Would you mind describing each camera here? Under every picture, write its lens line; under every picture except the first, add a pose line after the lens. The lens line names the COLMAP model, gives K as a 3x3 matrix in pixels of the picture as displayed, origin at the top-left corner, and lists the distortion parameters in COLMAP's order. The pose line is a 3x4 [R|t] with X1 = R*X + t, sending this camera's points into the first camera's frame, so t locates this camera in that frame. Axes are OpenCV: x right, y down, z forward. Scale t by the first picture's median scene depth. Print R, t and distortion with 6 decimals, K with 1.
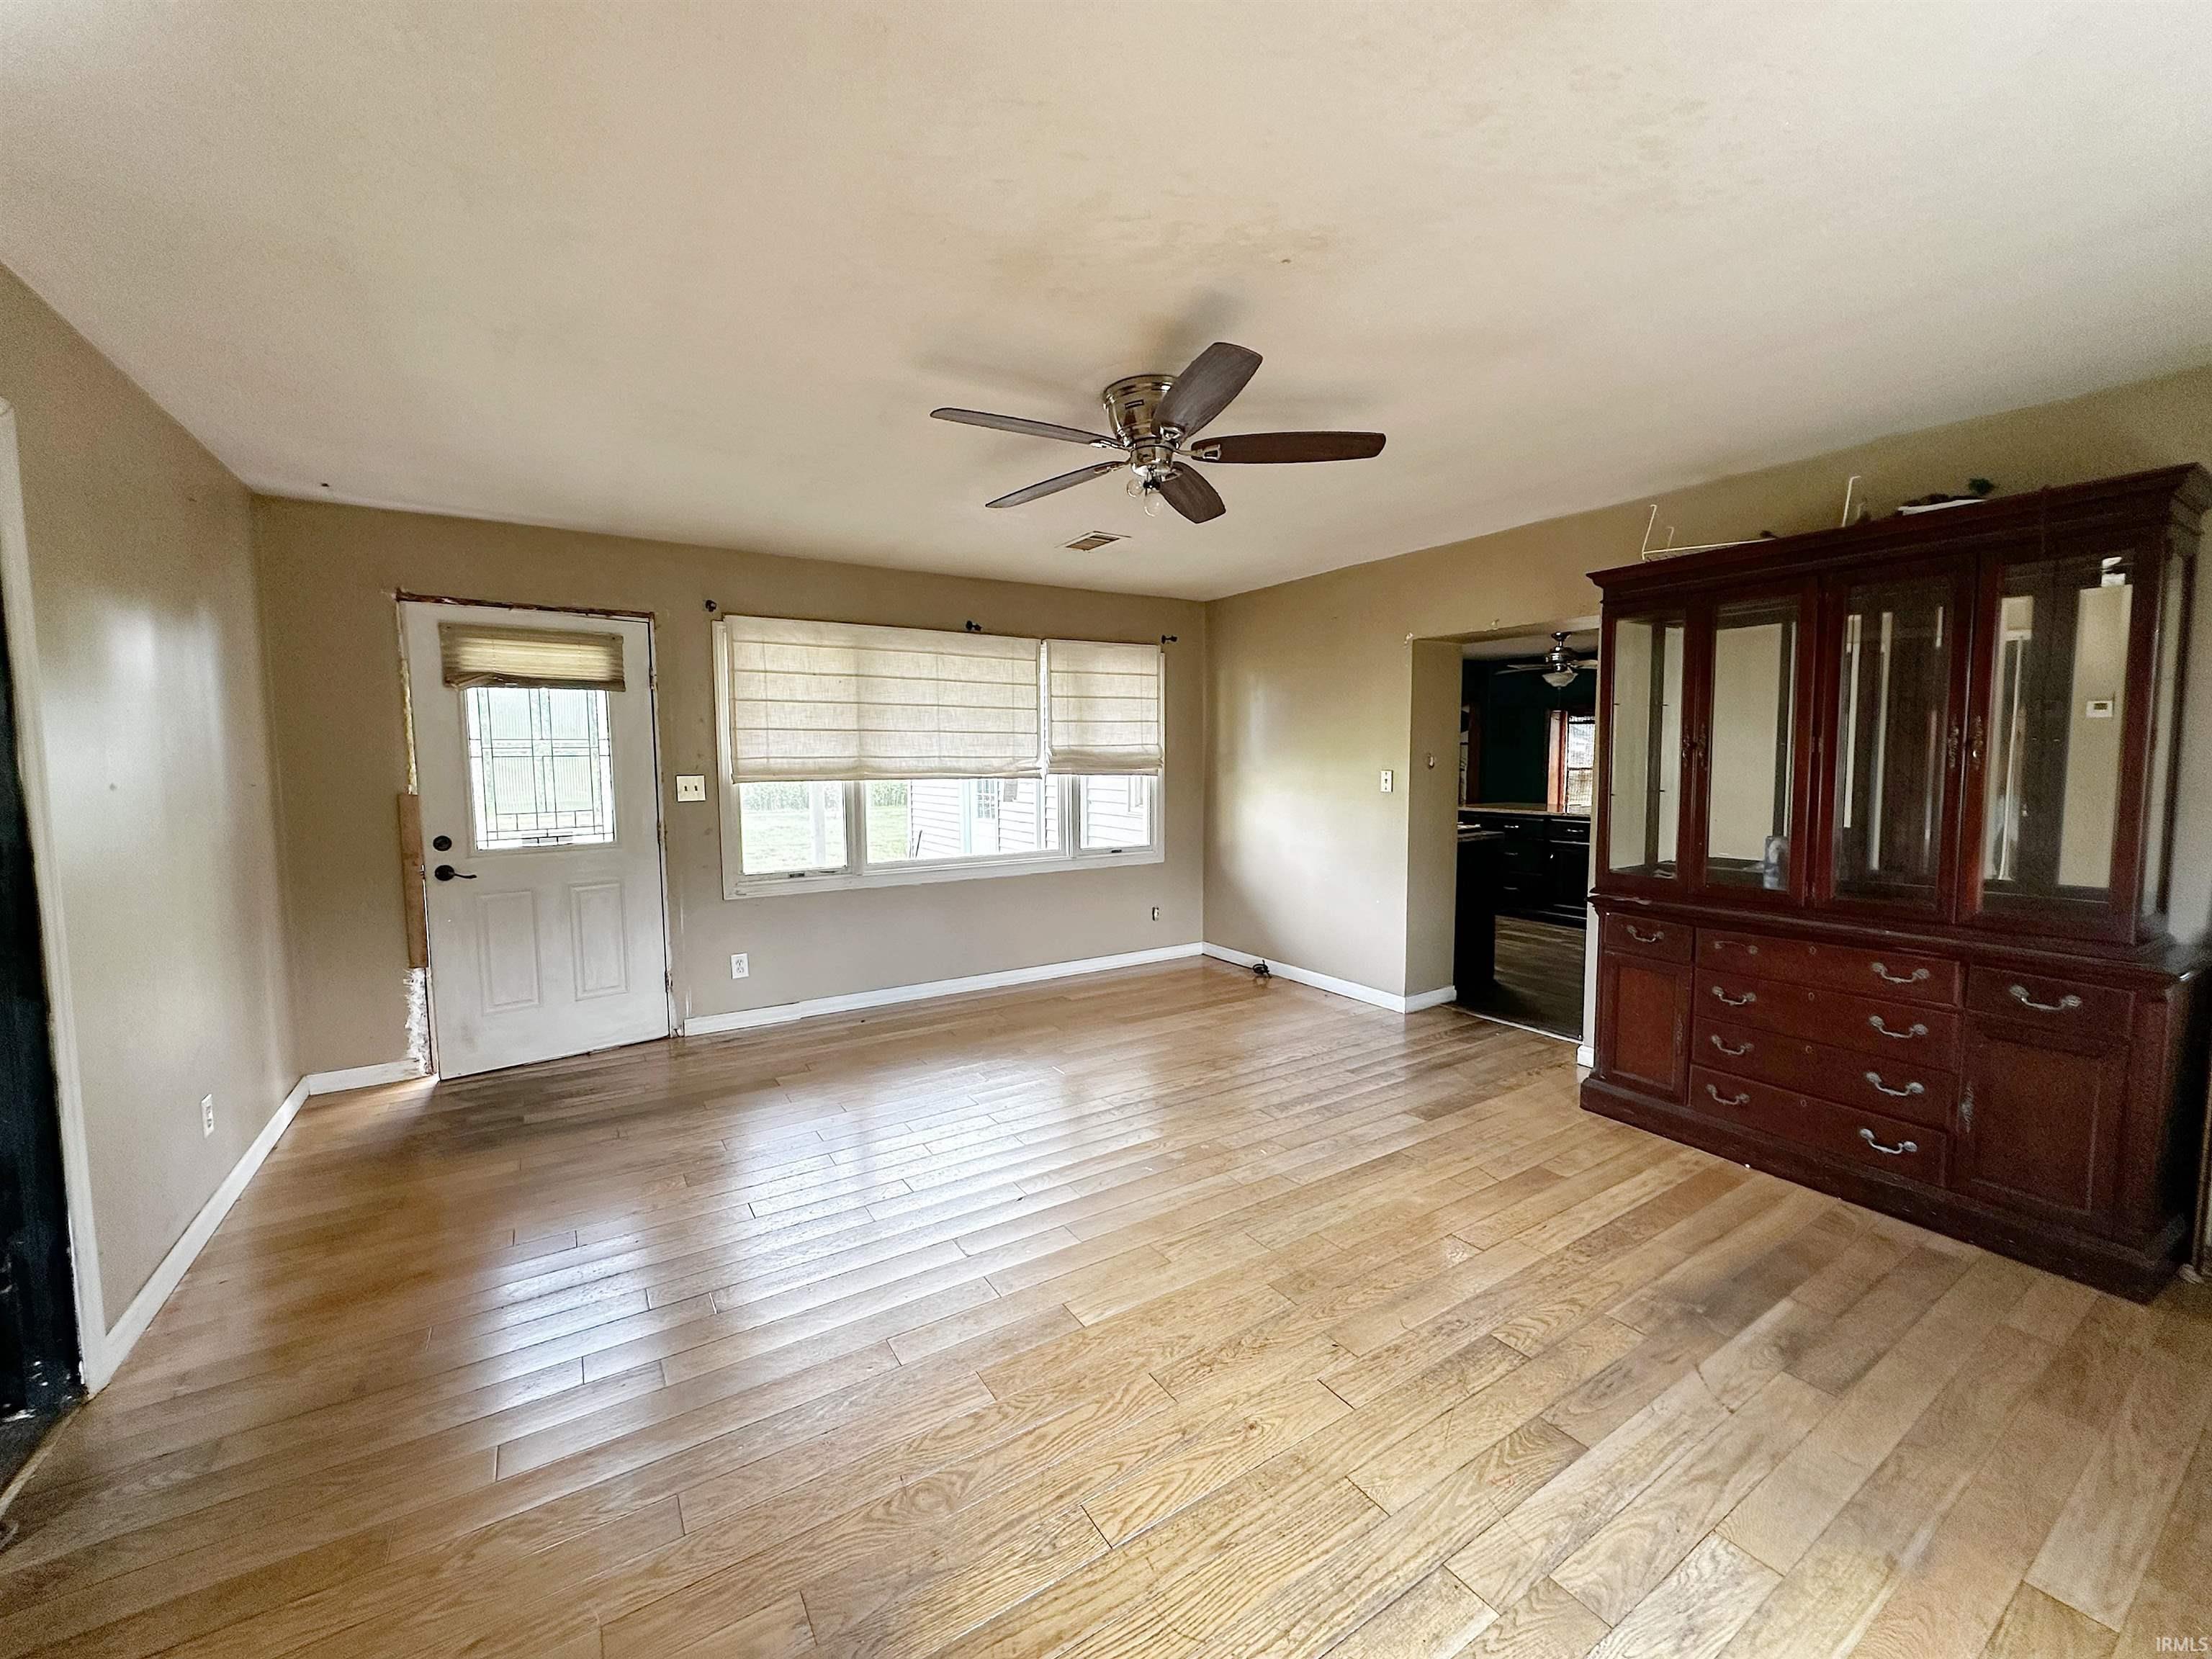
lens RADIAL K [[885.8, 0, 1116.4], [0, 885.8, 825.6], [0, 0, 1]] dist [0.000457, 0.000071]
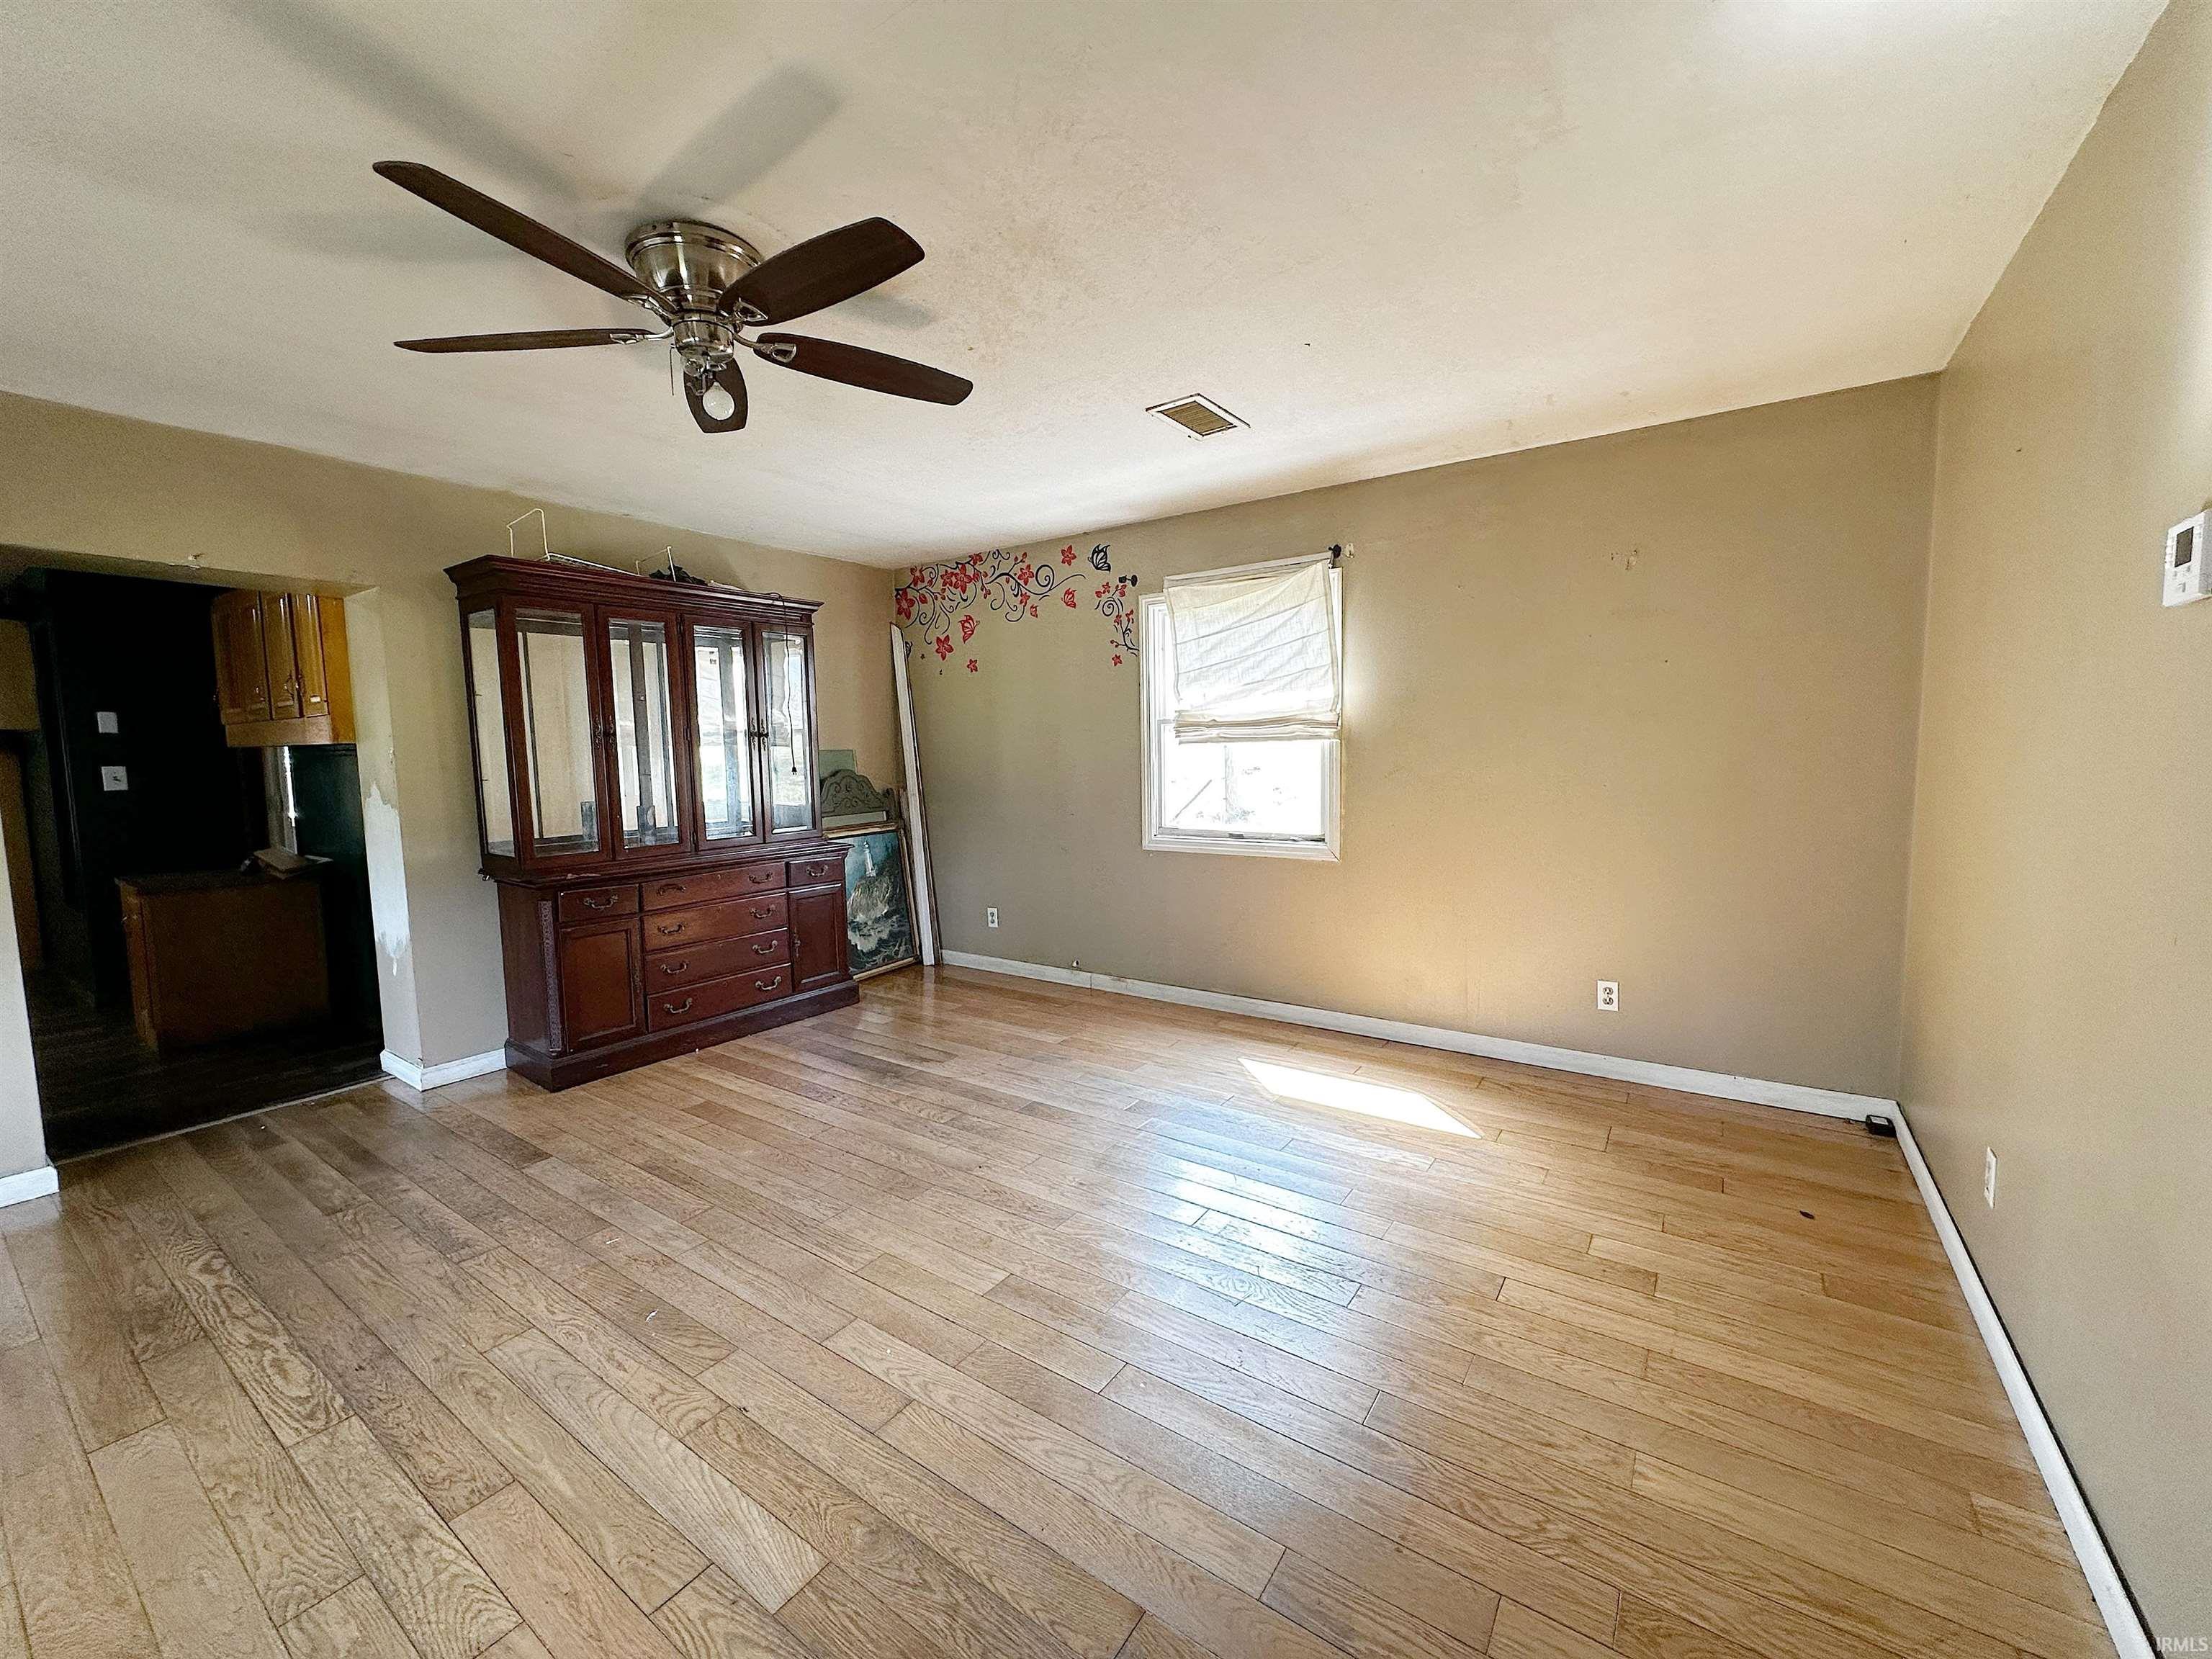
lens RADIAL K [[885.8, 0, 1099.0], [0, 885.8, 826.3], [0, 0, 1]] dist [0.000457, 0.000071]
pose [[-0.373922, -0.069989, 0.924815, -0.731610], [0.094359, 0.989104, 0.113006, -0.042473], [-0.922648, 0.129520, -0.363244, 0.893027]]
